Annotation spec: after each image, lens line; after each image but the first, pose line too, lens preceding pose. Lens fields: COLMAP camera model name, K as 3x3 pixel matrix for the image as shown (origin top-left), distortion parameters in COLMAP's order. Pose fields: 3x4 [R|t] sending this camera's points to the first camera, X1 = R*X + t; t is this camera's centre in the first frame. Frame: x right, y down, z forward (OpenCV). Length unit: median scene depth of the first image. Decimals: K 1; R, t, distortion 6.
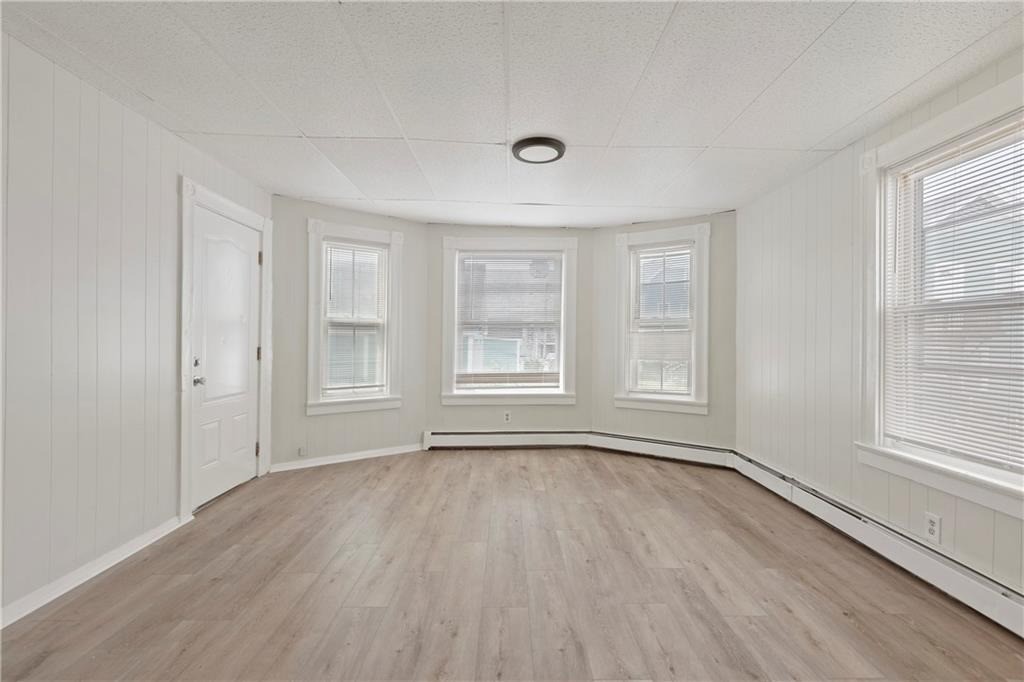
lens RADIAL K [[456.8, 0, 514.4], [0, 456.8, 335.7], [0, 0, 1]] dist [-0.000028, -0.000129]
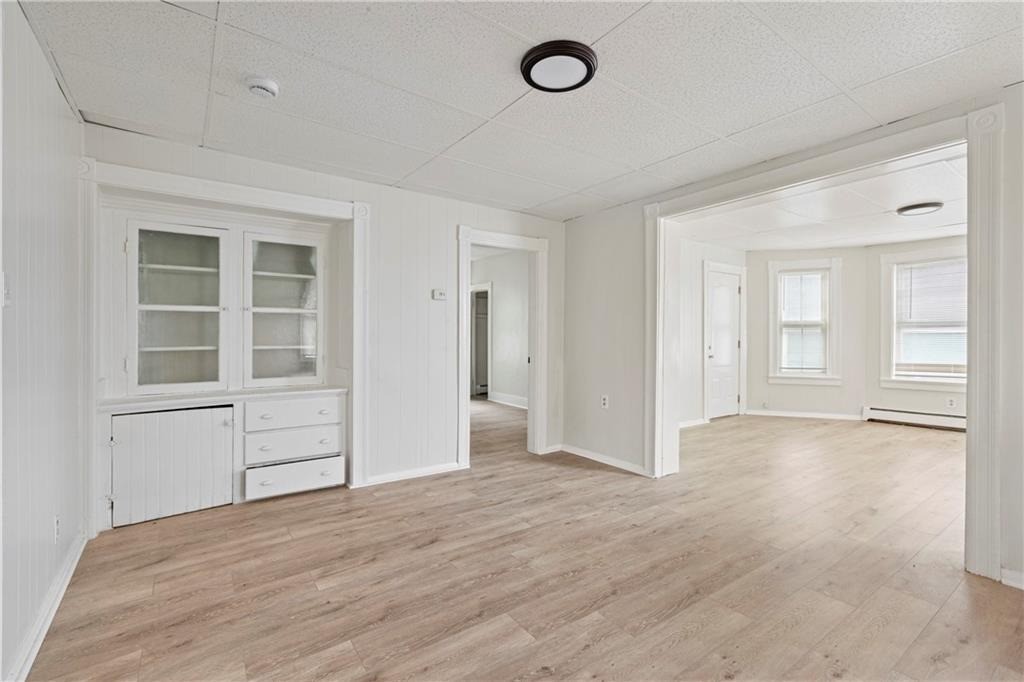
lens RADIAL K [[456.8, 0, 506.0], [0, 456.8, 340.5], [0, 0, 1]] dist [-0.000028, -0.000129]
pose [[0.560303, -0.002042, -0.828285, 0.382443], [0.010990, 0.999927, 0.004969, 0.005209], [0.828215, -0.011887, 0.560285, -0.706593]]
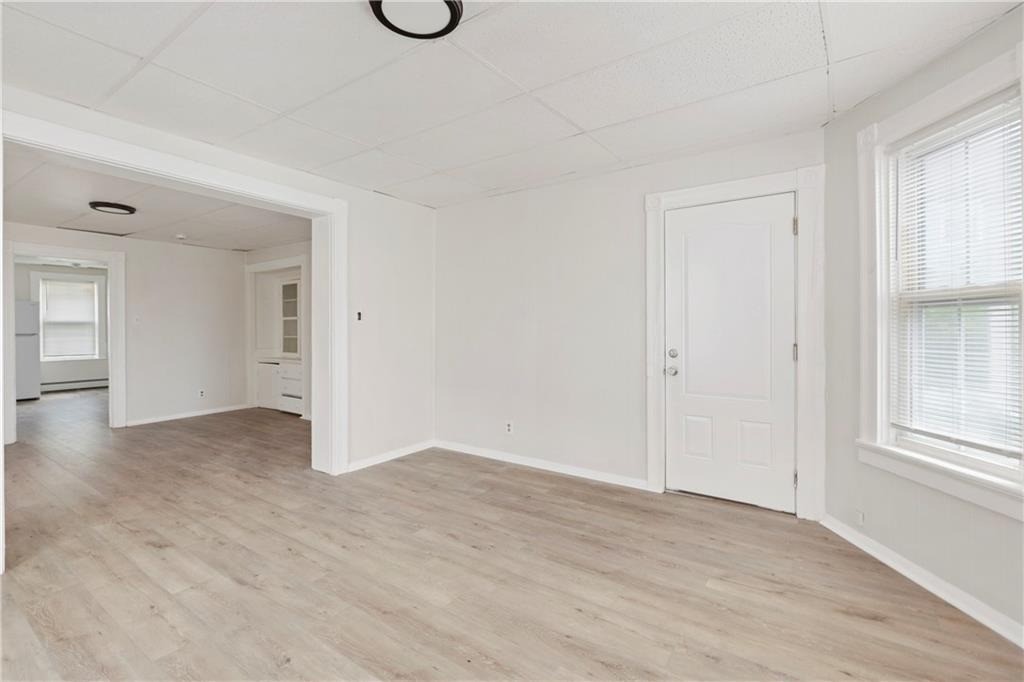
lens RADIAL K [[456.8, 0, 512.9], [0, 456.8, 337.2], [0, 0, 1]] dist [-0.000028, -0.000129]
pose [[-0.586704, 0.006269, -0.809778, 0.315939], [0.000921, 0.999975, 0.007075, 0.006715], [0.809801, 0.003405, -0.586694, 1.031226]]
